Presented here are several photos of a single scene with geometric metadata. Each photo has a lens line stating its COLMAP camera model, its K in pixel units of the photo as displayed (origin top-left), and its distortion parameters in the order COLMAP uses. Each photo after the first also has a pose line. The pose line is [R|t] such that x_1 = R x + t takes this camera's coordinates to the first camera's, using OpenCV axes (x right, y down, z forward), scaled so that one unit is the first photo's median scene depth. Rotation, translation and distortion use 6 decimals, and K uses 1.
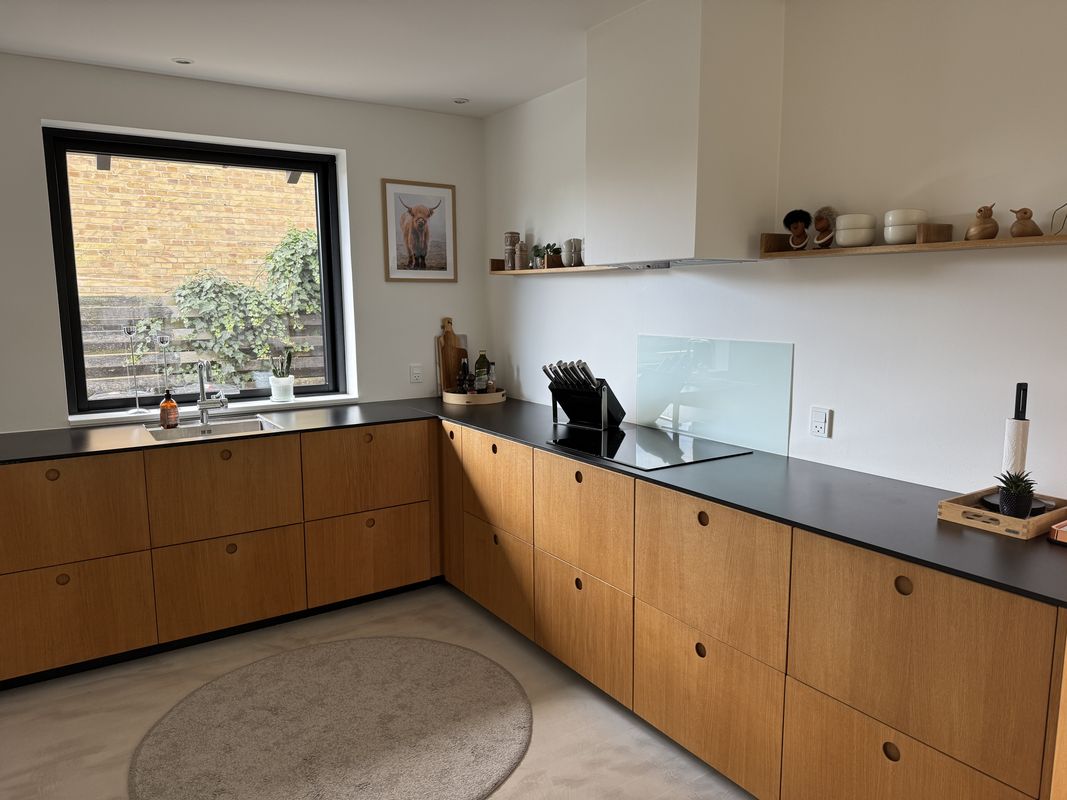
lens RADIAL K [[762.7, 0, 533.5], [0, 762.7, 400.0], [0, 0, 1]] dist [0.083926, -0.112452]
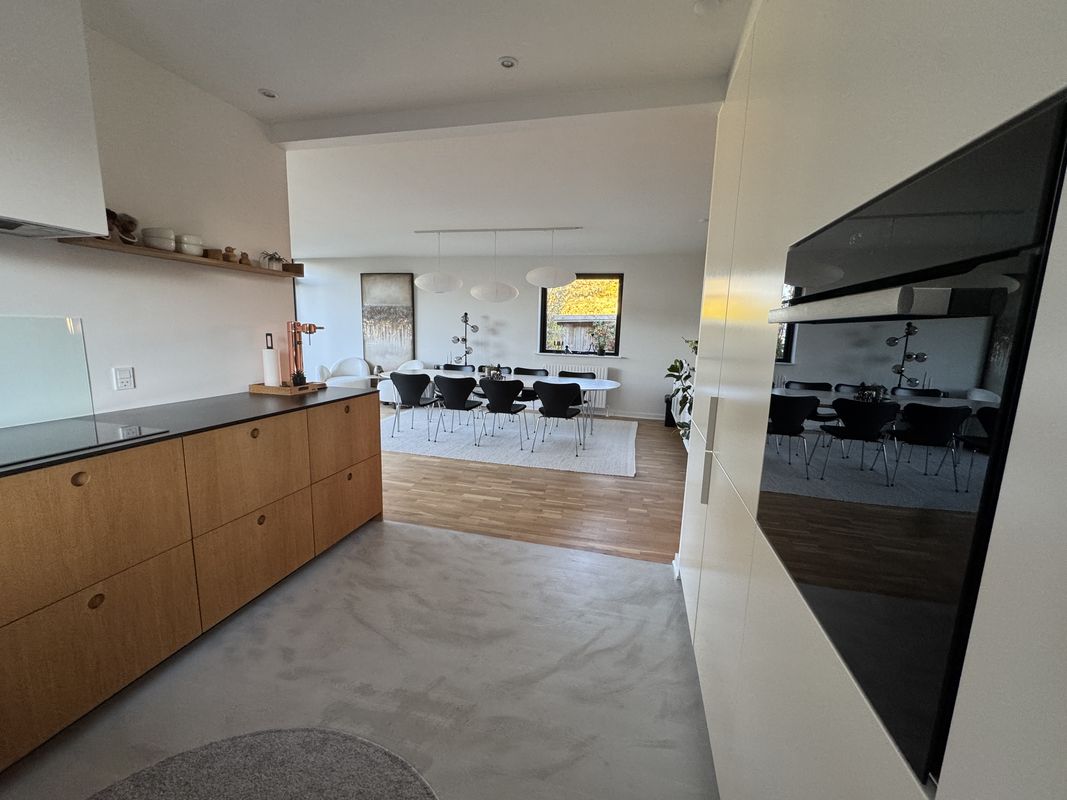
lens RADIAL K [[432.3, 0, 534.8], [0, 432.3, 398.7], [0, 0, 1]] dist [-0.001942, -0.000139]
pose [[-0.683121, -0.129317, 0.718764, -0.667060], [0.076703, 0.966050, 0.246707, -0.068293], [-0.726266, 0.223663, -0.650010, 1.012043]]
